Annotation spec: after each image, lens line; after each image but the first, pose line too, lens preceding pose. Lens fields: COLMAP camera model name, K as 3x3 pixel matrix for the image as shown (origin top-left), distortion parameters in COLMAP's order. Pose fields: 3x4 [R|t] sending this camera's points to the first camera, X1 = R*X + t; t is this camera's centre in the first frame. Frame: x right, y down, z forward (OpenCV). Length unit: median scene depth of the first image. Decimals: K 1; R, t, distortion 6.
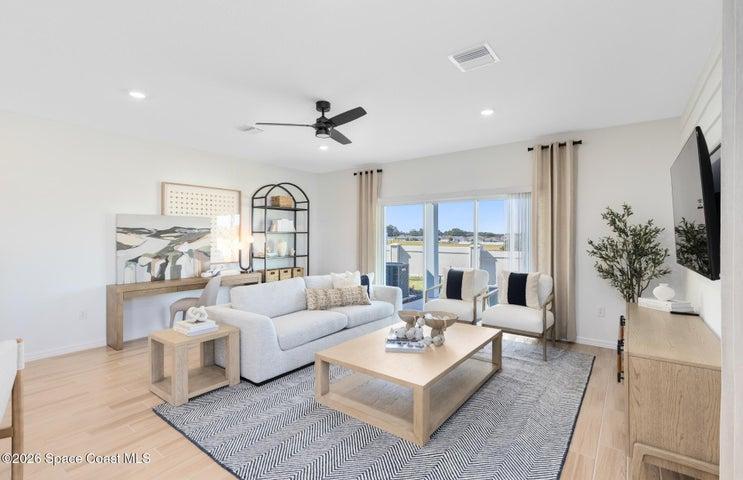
lens RADIAL K [[338.5, 0, 374.2], [0, 338.5, 238.3], [0, 0, 1]] dist [0.013265, 0.000238]
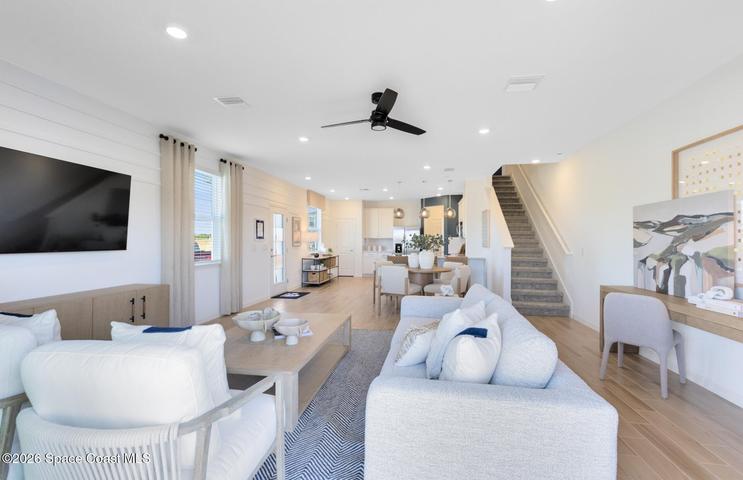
lens RADIAL K [[338.5, 0, 375.2], [0, 338.5, 239.9], [0, 0, 1]] dist [0.013265, 0.000238]
pose [[-0.878047, 0.000752, -0.478574, 0.230195], [-0.000809, 0.999995, 0.003055, 0.011040], [0.478574, 0.003069, -0.878042, 1.308894]]
